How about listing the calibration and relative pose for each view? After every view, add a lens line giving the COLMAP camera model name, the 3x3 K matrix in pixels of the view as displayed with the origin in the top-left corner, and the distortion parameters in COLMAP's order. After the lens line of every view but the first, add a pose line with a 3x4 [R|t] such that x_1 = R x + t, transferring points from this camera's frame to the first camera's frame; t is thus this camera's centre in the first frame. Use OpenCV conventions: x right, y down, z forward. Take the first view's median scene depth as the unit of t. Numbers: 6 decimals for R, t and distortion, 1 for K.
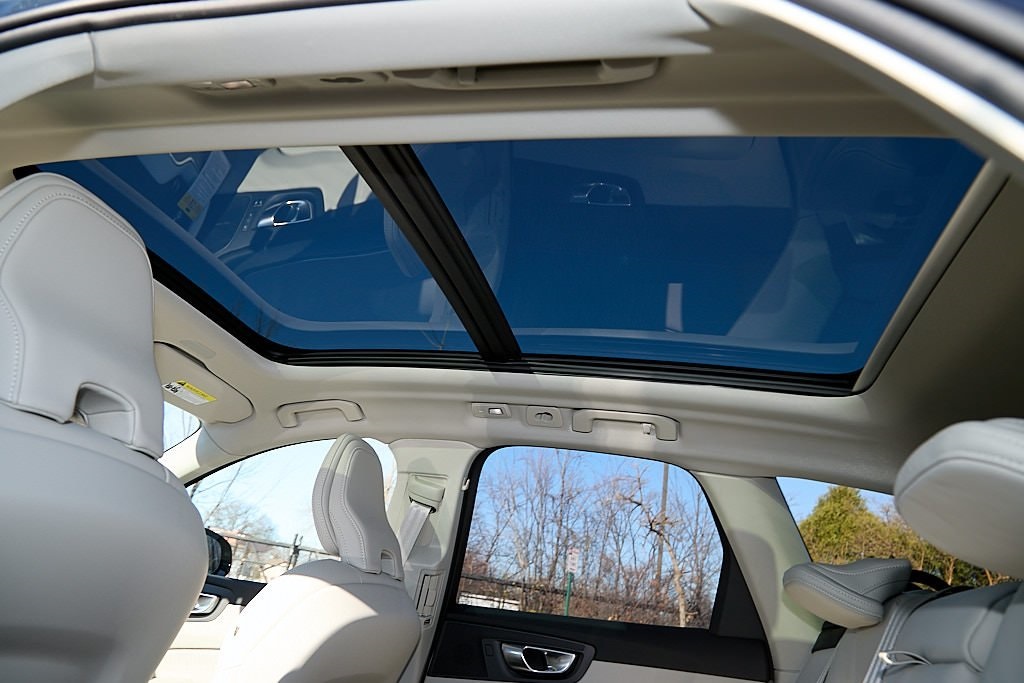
lens RADIAL K [[705.9, 0, 512.0], [0, 705.9, 341.5], [0, 0, 1]] dist [0.000689, 0.001043]
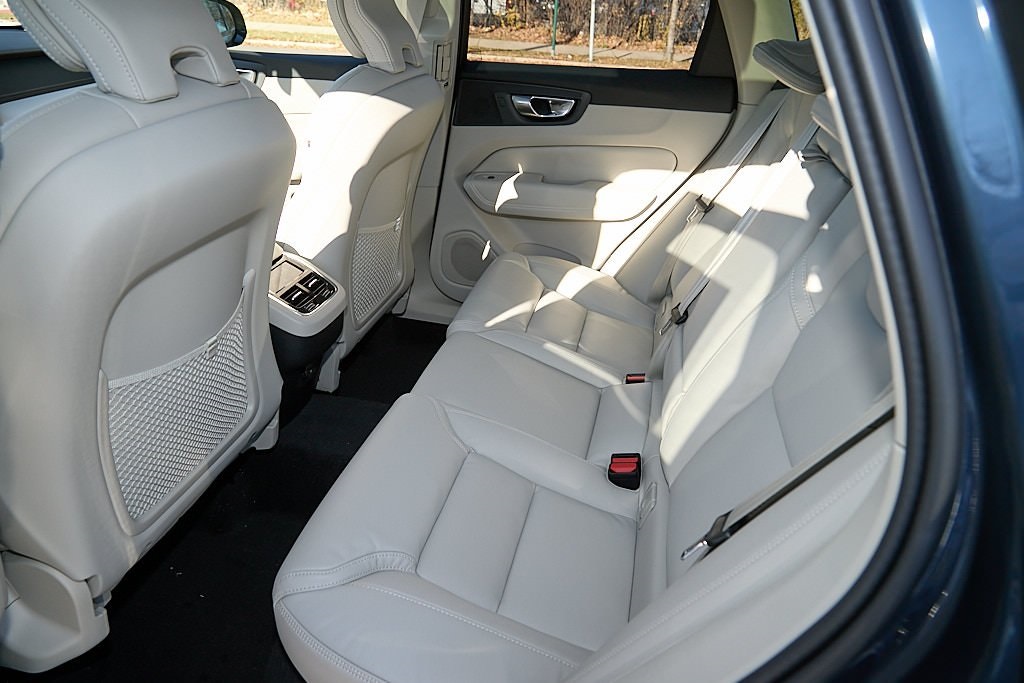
lens RADIAL K [[705.9, 0, 512.0], [0, 705.9, 341.5], [0, 0, 1]] dist [0.000689, 0.001043]
pose [[0.995908, -0.085610, -0.028939, -0.015599], [0.076976, 0.635883, 0.767938, -0.222581], [-0.047341, -0.767023, 0.639871, -0.072785]]
